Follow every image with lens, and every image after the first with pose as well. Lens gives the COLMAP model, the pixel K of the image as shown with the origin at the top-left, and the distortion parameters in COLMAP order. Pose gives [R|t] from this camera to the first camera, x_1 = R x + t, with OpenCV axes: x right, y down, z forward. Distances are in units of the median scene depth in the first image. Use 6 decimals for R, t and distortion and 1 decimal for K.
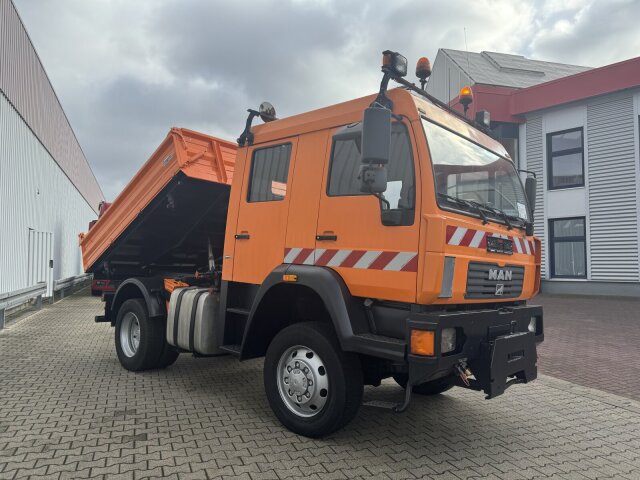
lens RADIAL K [[448.8, 0, 320.0], [0, 448.8, 240.0], [0, 0, 1]] dist [0.049503, -0.055938]
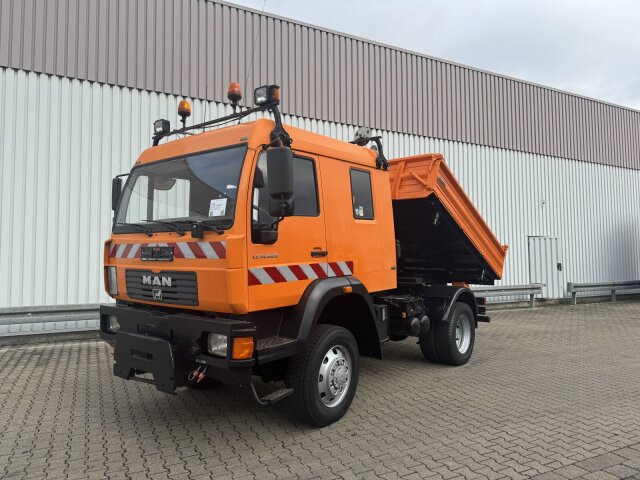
lens RADIAL K [[448.8, 0, 320.0], [0, 448.8, 240.0], [0, 0, 1]] dist [0.049503, -0.055938]
pose [[0.081757, -0.067832, -0.994341, 1.524808], [0.064665, 0.995940, -0.062624, 0.073657], [0.994552, -0.059179, 0.085811, 1.310982]]
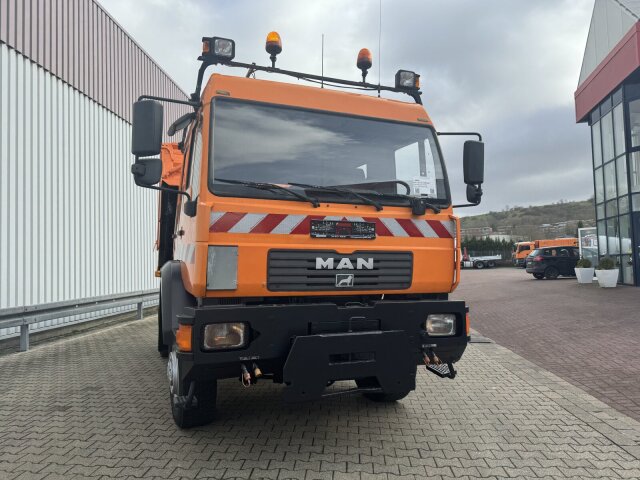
lens RADIAL K [[448.8, 0, 320.0], [0, 448.8, 240.0], [0, 0, 1]] dist [0.049503, -0.055938]
pose [[0.896778, -0.056263, -0.438888, 0.738315], [0.058197, 0.998264, -0.009058, 0.038127], [0.438636, -0.017419, 0.898496, 0.216685]]
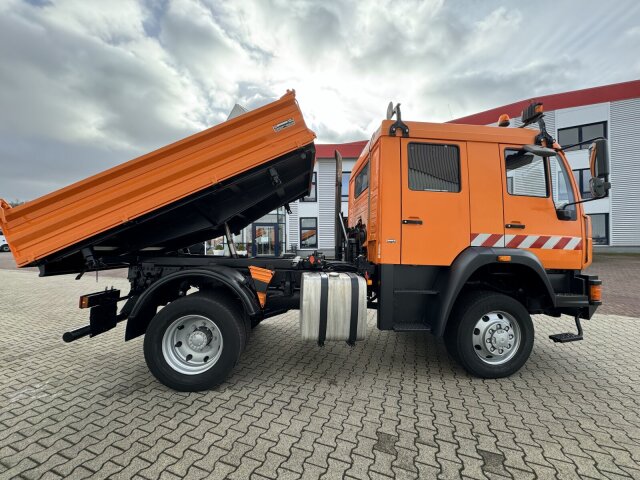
lens RADIAL K [[261.6, 0, 320.1], [0, 261.6, 236.9], [0, 0, 1]] dist [0.001361, -0.000011]
pose [[0.668578, 0.002980, 0.743636, -0.933823], [-0.029896, 0.999291, 0.022874, 0.024743], [-0.743041, -0.037525, 0.668193, 0.895040]]
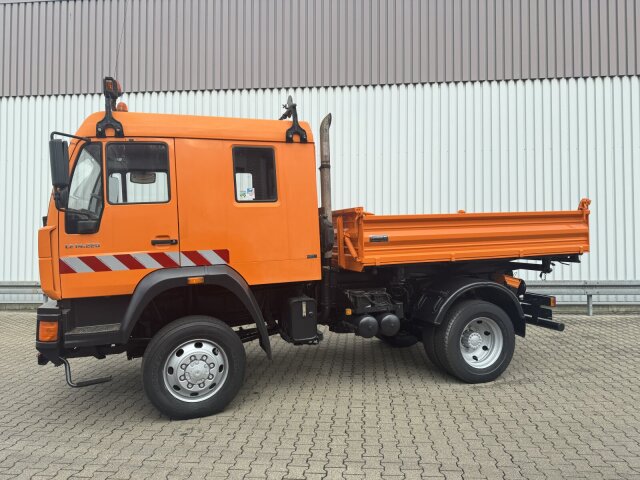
lens RADIAL K [[448.8, 0, 320.0], [0, 448.8, 240.0], [0, 0, 1]] dist [0.049503, -0.055938]
pose [[-0.465950, -0.021822, -0.884542, 1.191085], [0.050847, 0.997383, -0.051390, 0.107008], [0.883349, -0.068921, -0.463621, 2.235146]]
